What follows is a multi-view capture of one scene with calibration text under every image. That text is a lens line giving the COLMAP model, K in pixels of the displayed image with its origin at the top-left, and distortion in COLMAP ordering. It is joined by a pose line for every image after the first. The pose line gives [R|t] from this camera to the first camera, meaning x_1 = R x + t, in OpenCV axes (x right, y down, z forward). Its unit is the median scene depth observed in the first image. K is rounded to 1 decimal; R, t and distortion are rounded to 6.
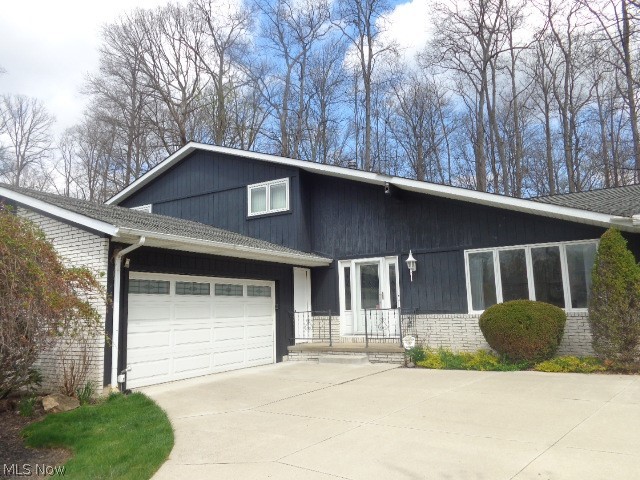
lens RADIAL K [[484.0, 0, 320.0], [0, 484.0, 240.0], [0, 0, 1]] dist [0.002984, 0.004921]
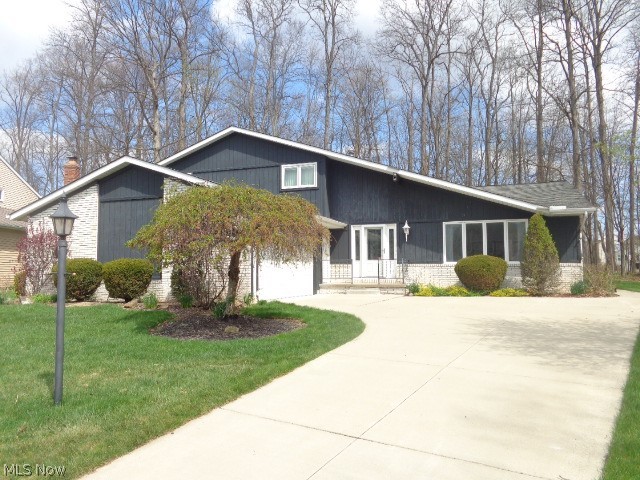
lens RADIAL K [[484.0, 0, 320.0], [0, 484.0, 240.0], [0, 0, 1]] dist [0.002984, 0.004921]
pose [[0.983366, 0.037094, 0.177806, -0.325294], [-0.050230, 0.996285, 0.069954, -0.009052], [-0.174551, -0.077722, 0.981576, -0.391144]]
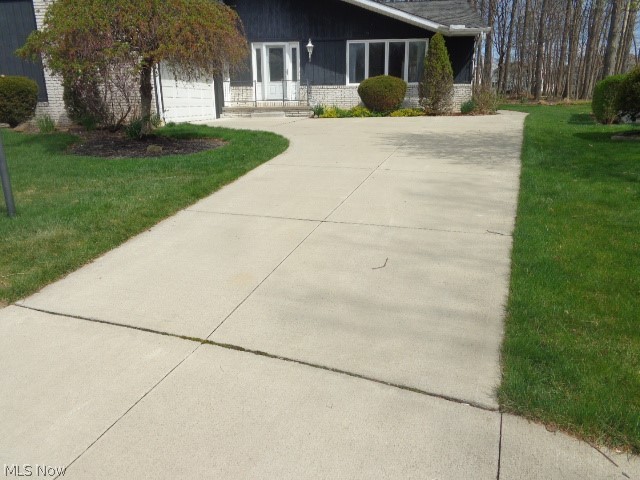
lens RADIAL K [[487.5, 0, 322.3], [0, 487.5, 238.0], [0, 0, 1]] dist [0.002237, 0.004393]
pose [[0.914114, -0.091639, 0.394965, -0.388863], [-0.073420, 0.920609, 0.383522, 0.009676], [-0.398754, -0.379581, 0.834813, -0.411055]]
